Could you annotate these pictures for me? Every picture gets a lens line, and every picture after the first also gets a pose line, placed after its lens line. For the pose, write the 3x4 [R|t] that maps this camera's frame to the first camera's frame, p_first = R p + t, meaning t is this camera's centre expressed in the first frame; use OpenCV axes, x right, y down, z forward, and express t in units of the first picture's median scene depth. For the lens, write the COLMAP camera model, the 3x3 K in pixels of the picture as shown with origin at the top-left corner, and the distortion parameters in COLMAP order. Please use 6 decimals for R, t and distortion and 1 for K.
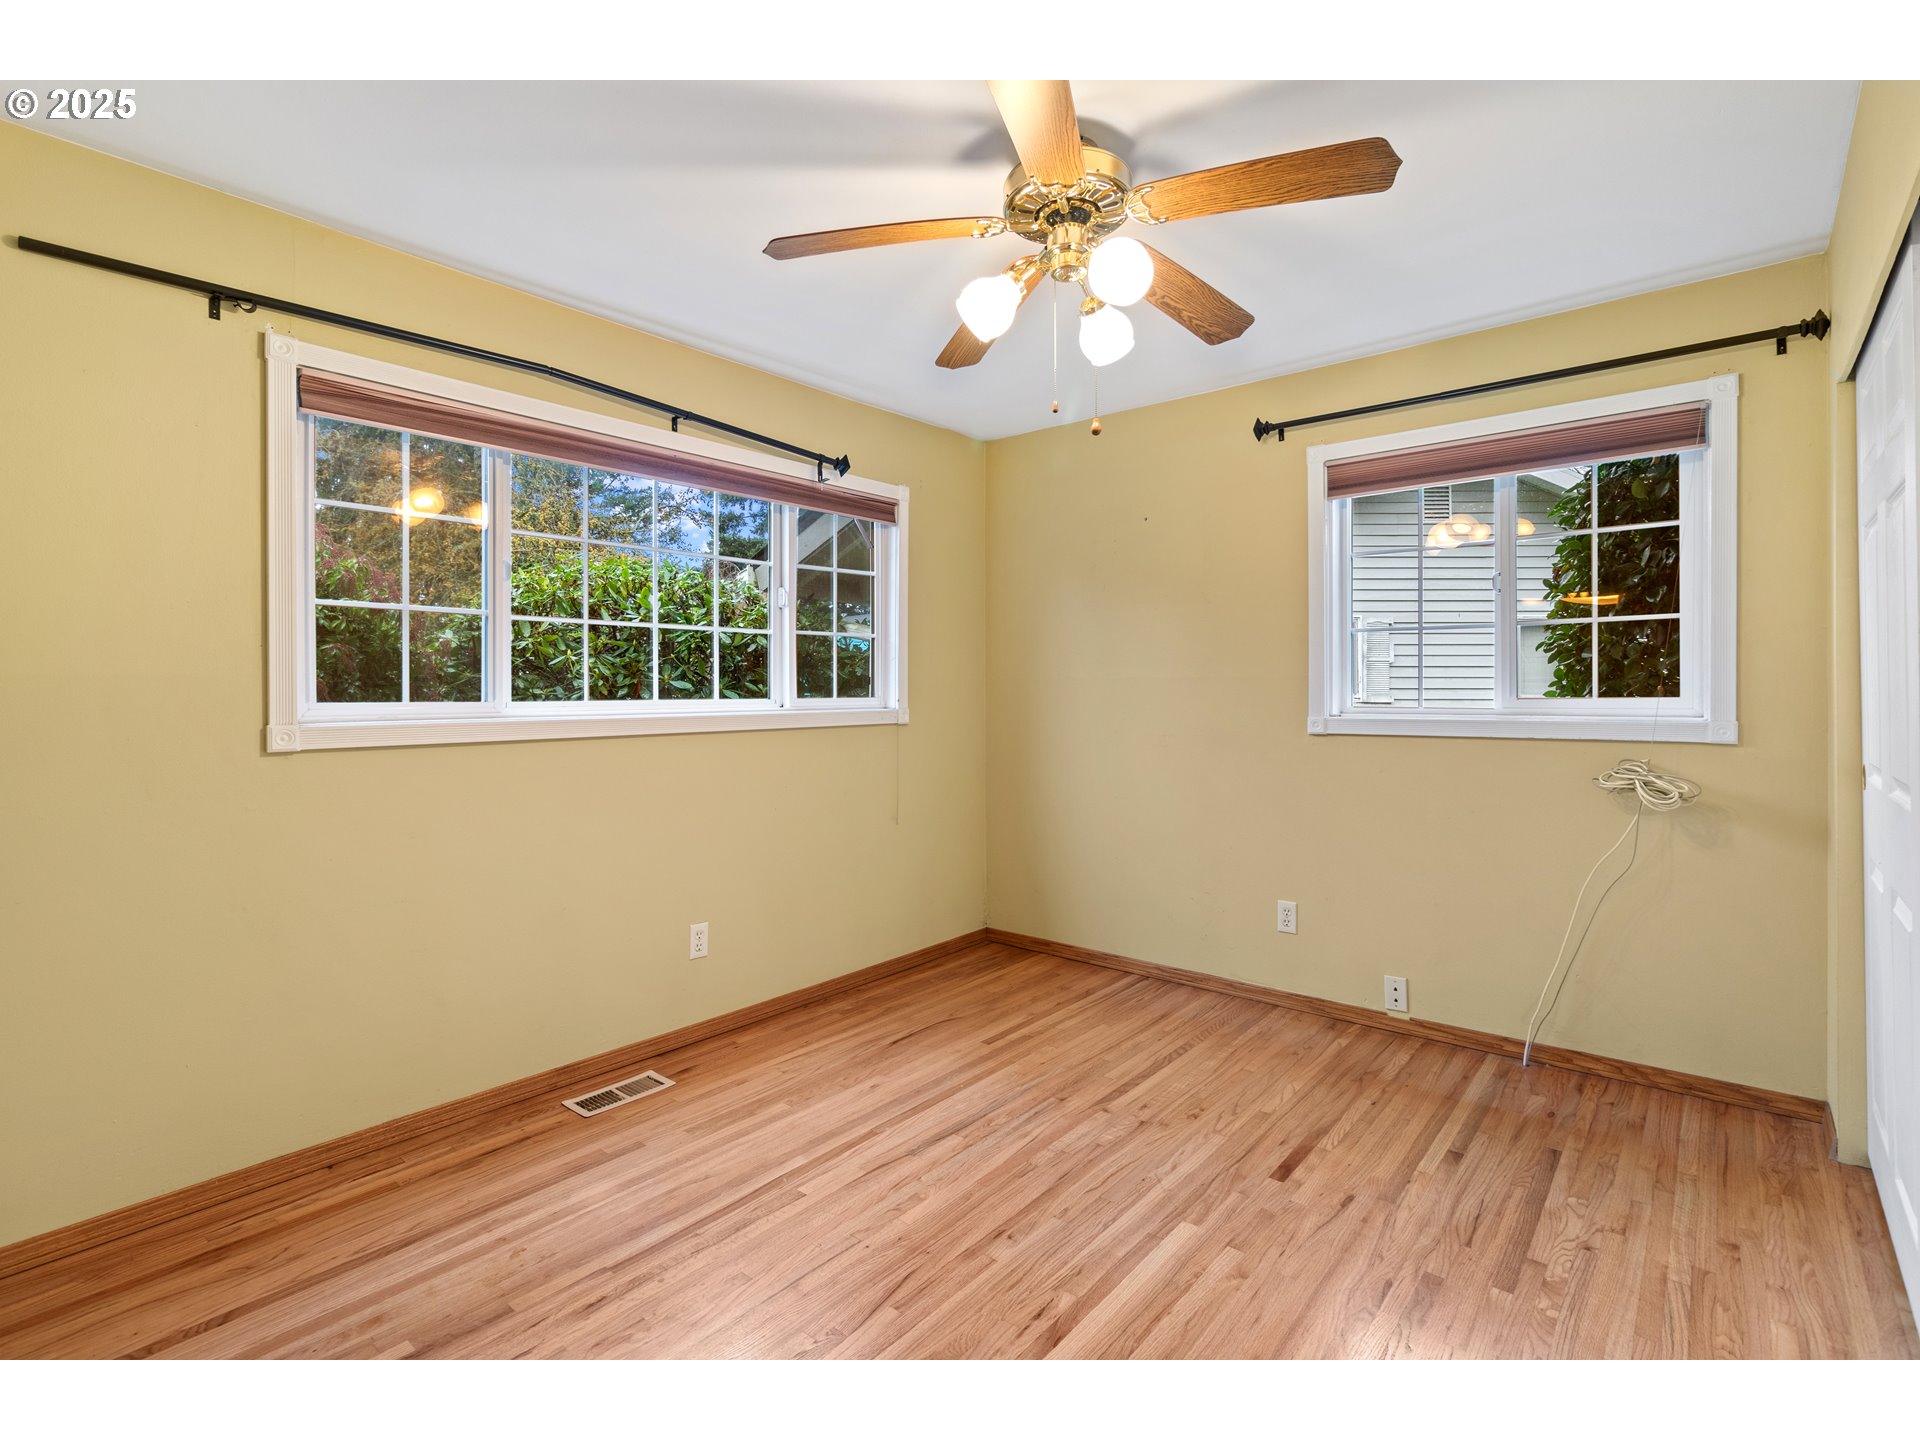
lens RADIAL K [[900.5, 0, 967.7], [0, 900.5, 691.7], [0, 0, 1]] dist [0.002410, -0.000330]
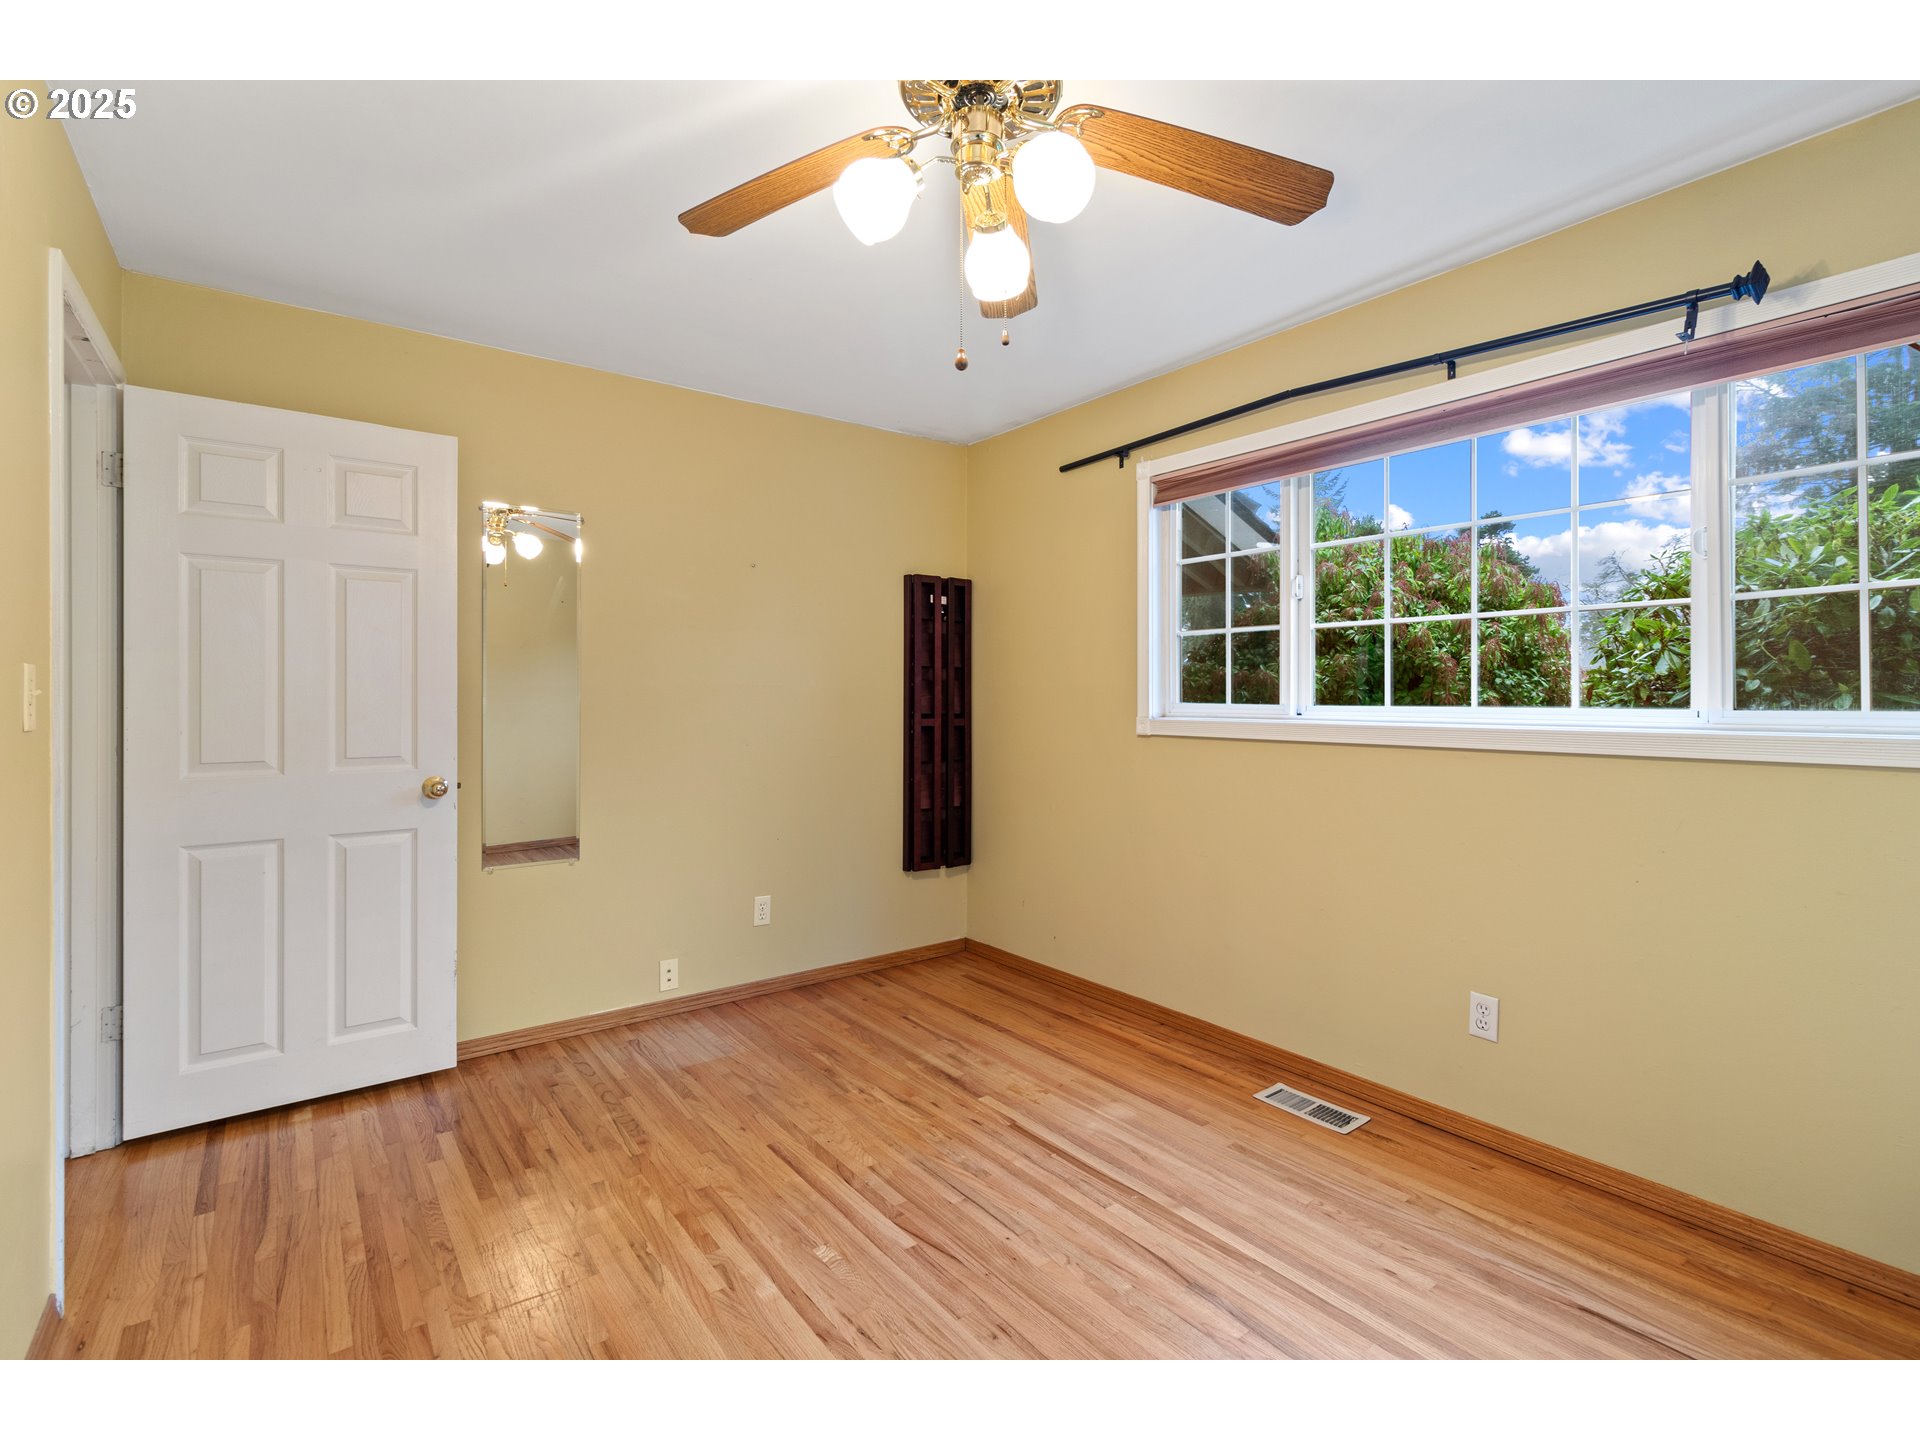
lens RADIAL K [[900.5, 0, 967.7], [0, 900.5, 691.7], [0, 0, 1]] dist [0.002410, -0.000330]
pose [[-0.215182, -0.001808, -0.976572, 0.636513], [-0.002582, 0.999996, -0.001282, -0.002586], [0.976571, 0.002245, -0.215186, 0.832687]]
